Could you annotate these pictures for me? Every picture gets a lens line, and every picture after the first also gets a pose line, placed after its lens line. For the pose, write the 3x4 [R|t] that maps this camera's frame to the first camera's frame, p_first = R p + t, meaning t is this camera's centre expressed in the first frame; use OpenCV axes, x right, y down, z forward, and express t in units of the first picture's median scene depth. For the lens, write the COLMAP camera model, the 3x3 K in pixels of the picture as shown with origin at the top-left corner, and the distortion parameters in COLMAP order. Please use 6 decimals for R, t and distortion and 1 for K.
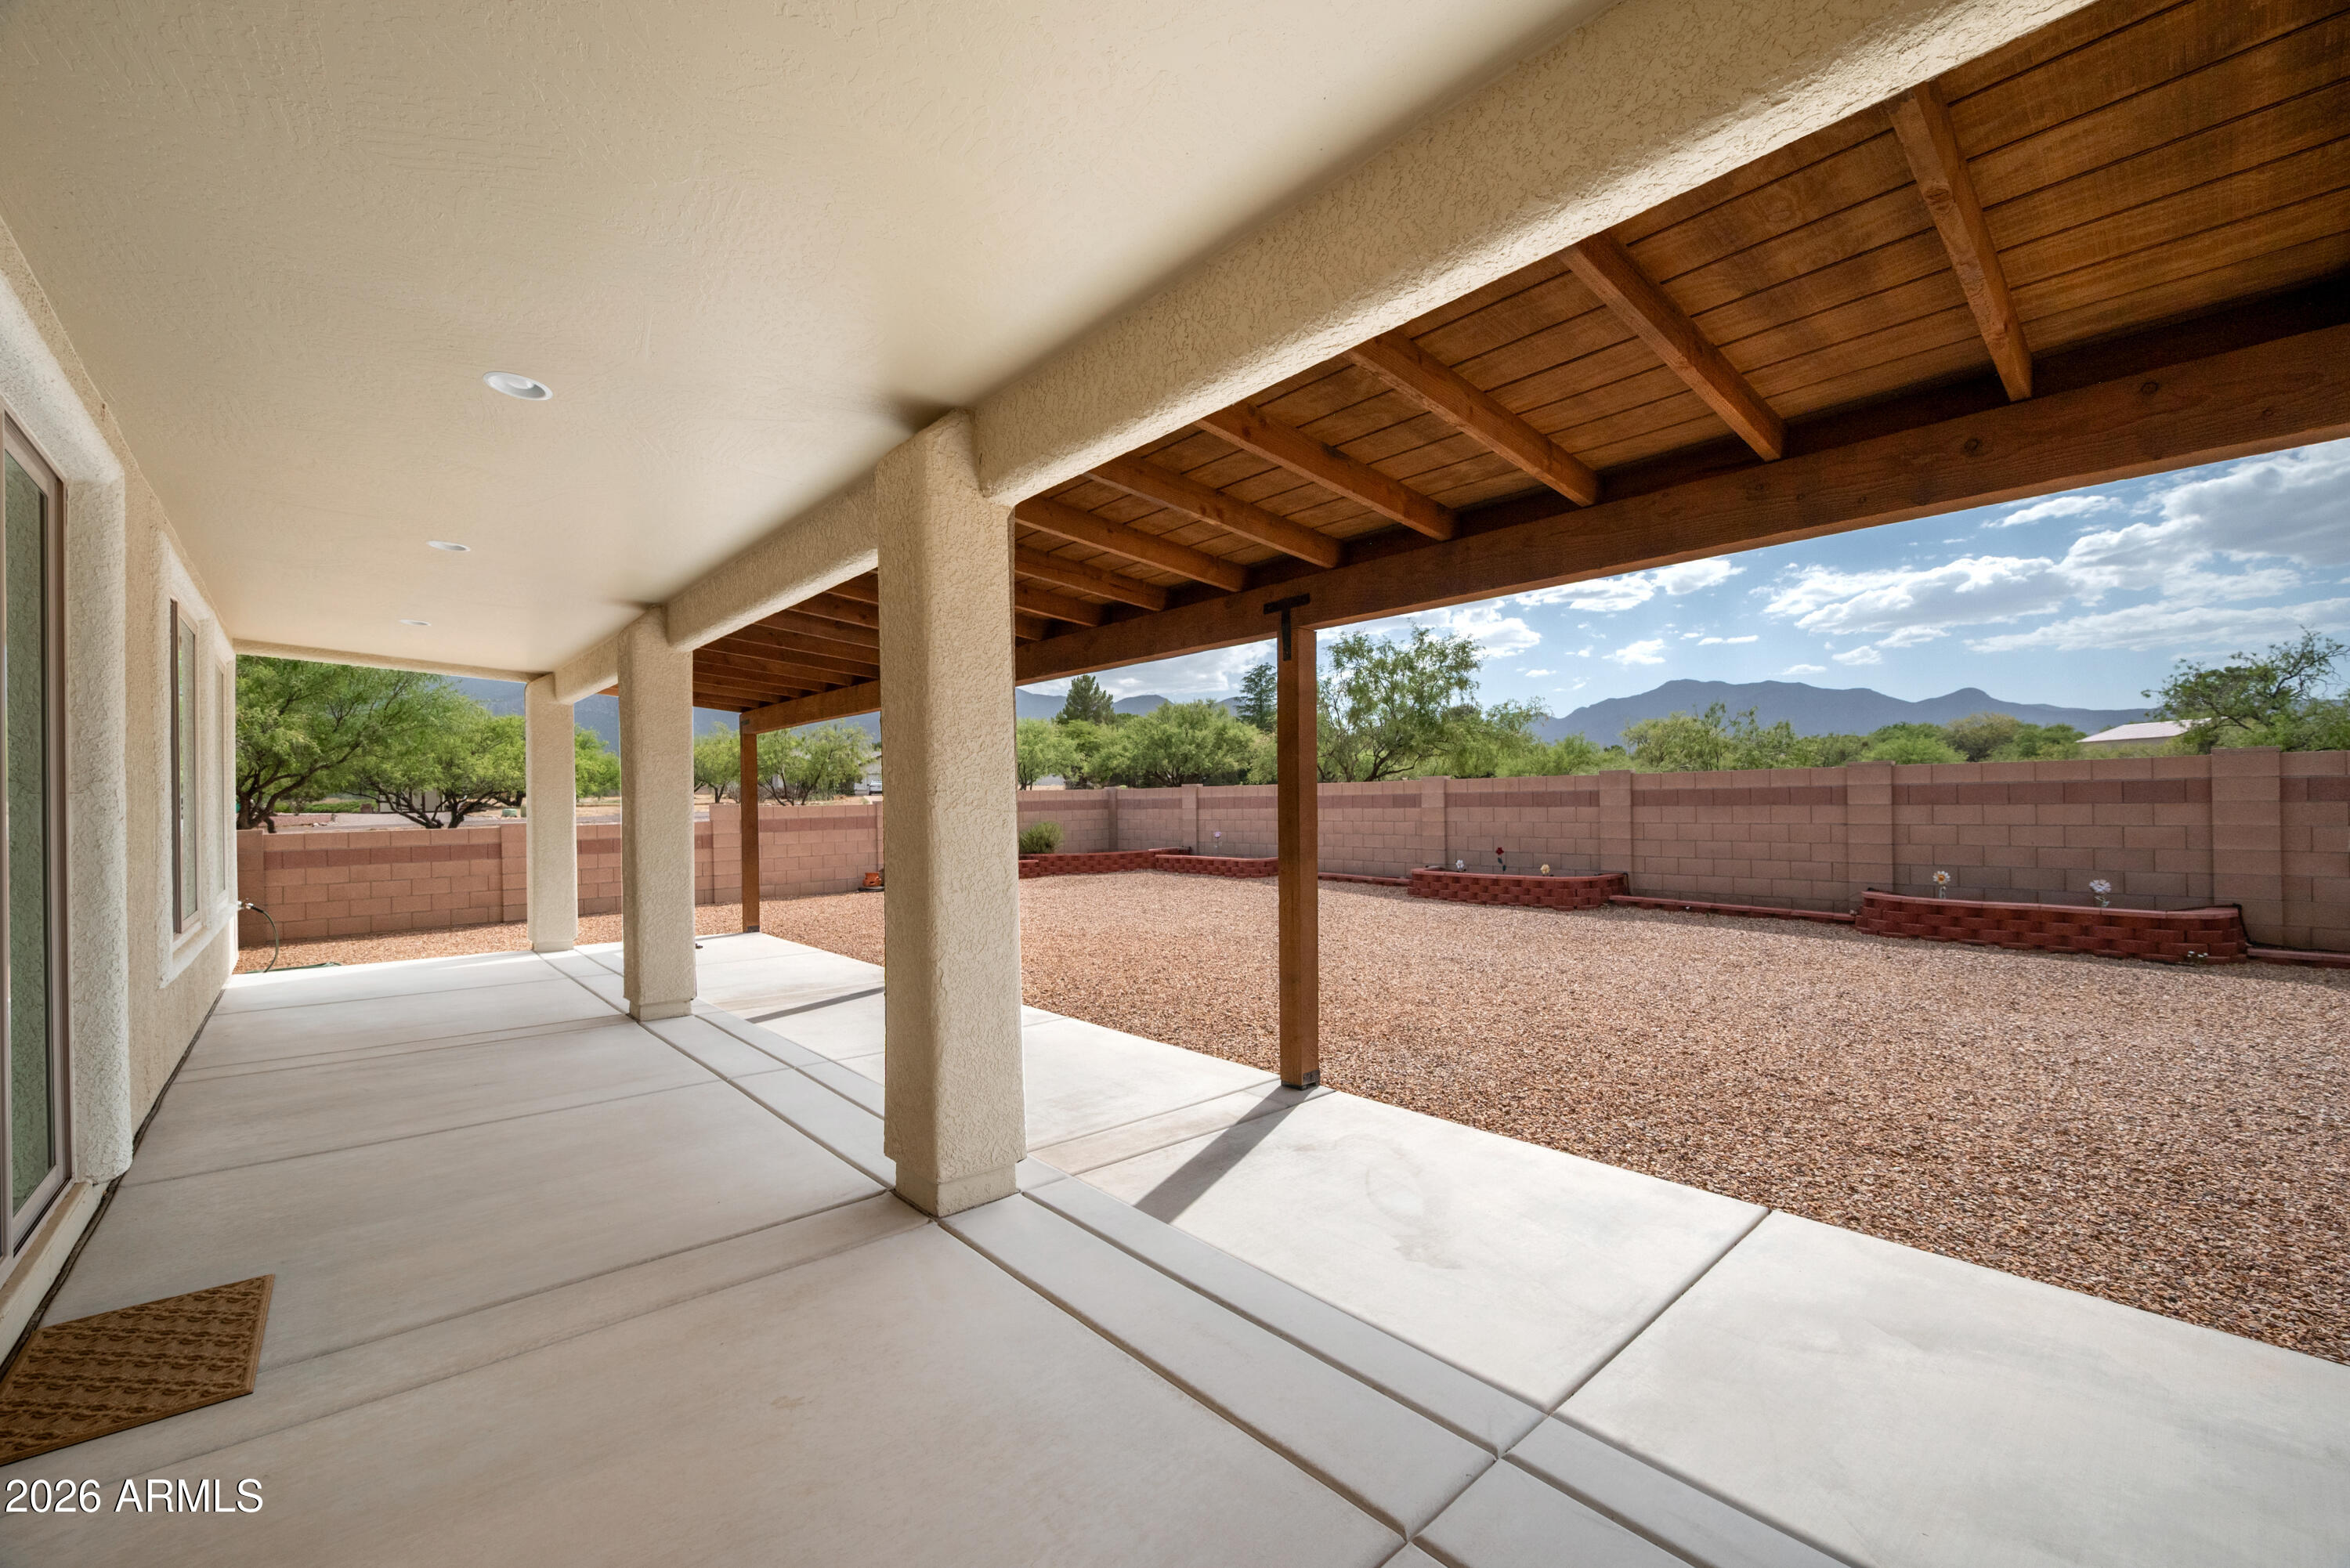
lens RADIAL K [[915.6, 0, 1175.0], [0, 915.6, 784.0], [0, 0, 1]] dist [-0.001172, -0.000098]
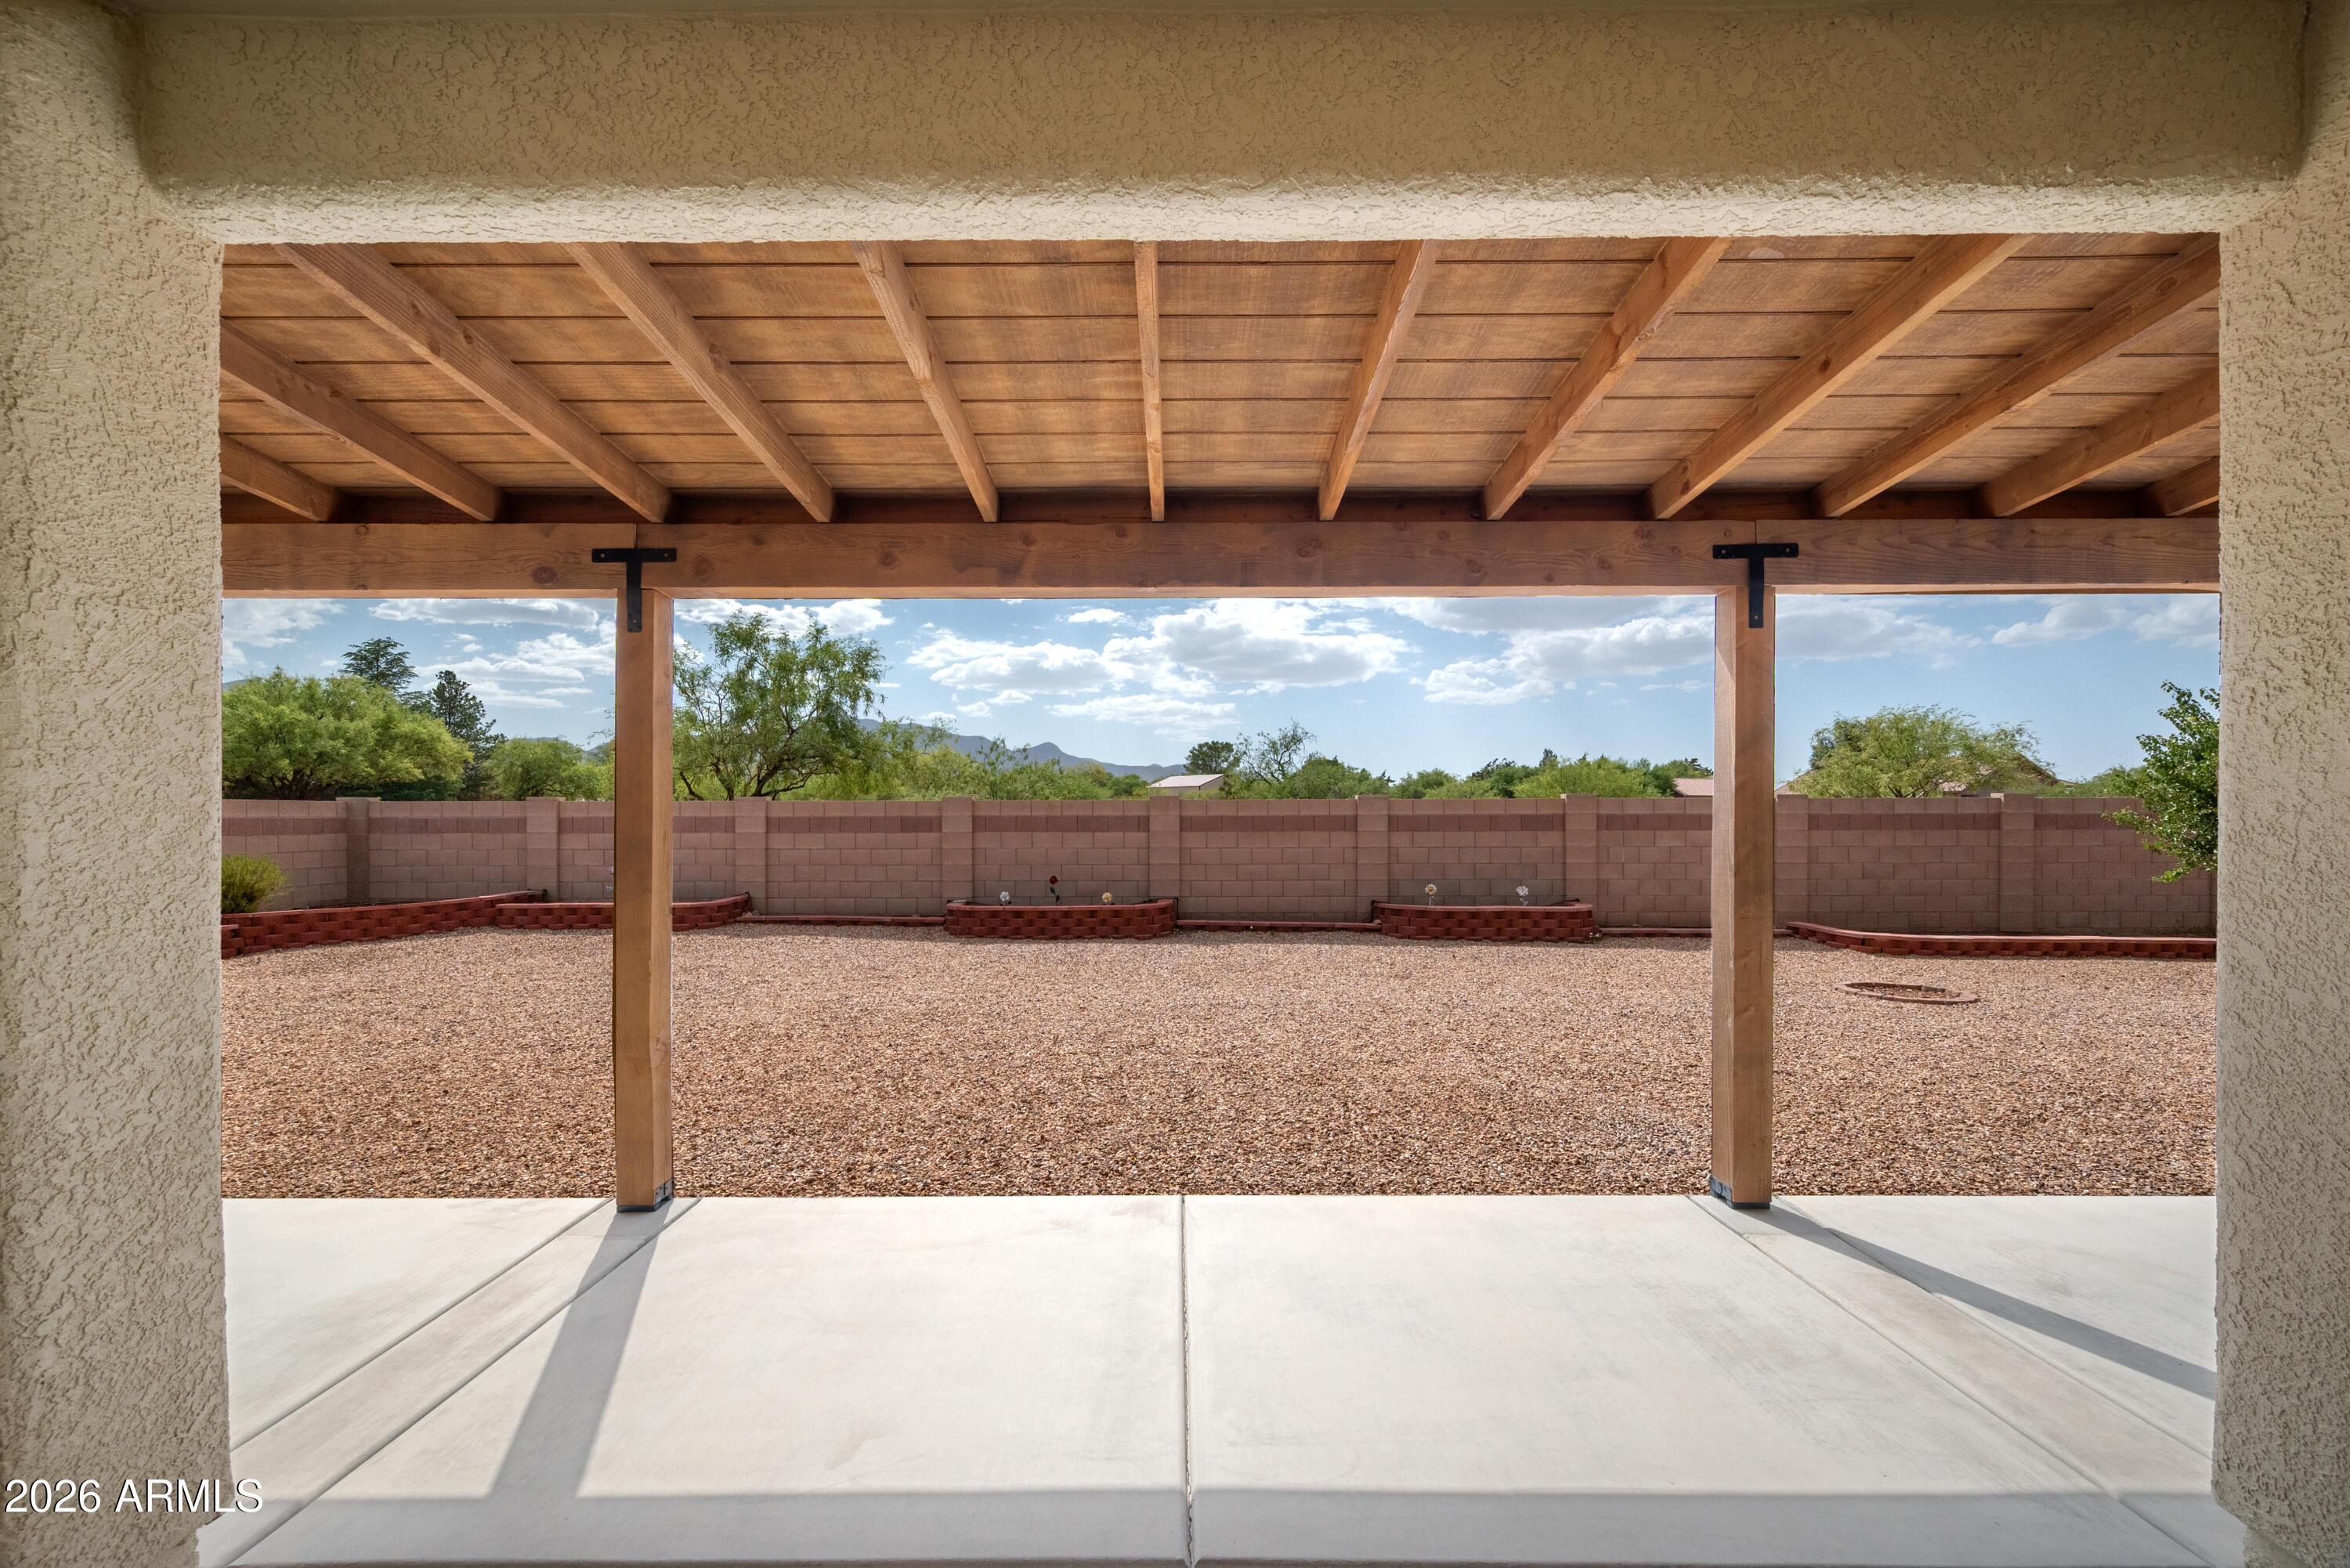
lens RADIAL K [[932.5, 0, 1170.3], [0, 932.5, 824.1], [0, 0, 1]] dist [0.001184, 0.000048]
pose [[0.682114, 0.010163, 0.731176, -0.232315], [-0.021282, 0.999756, 0.005958, 0.008480], [-0.730936, -0.019625, 0.682163, 0.260137]]
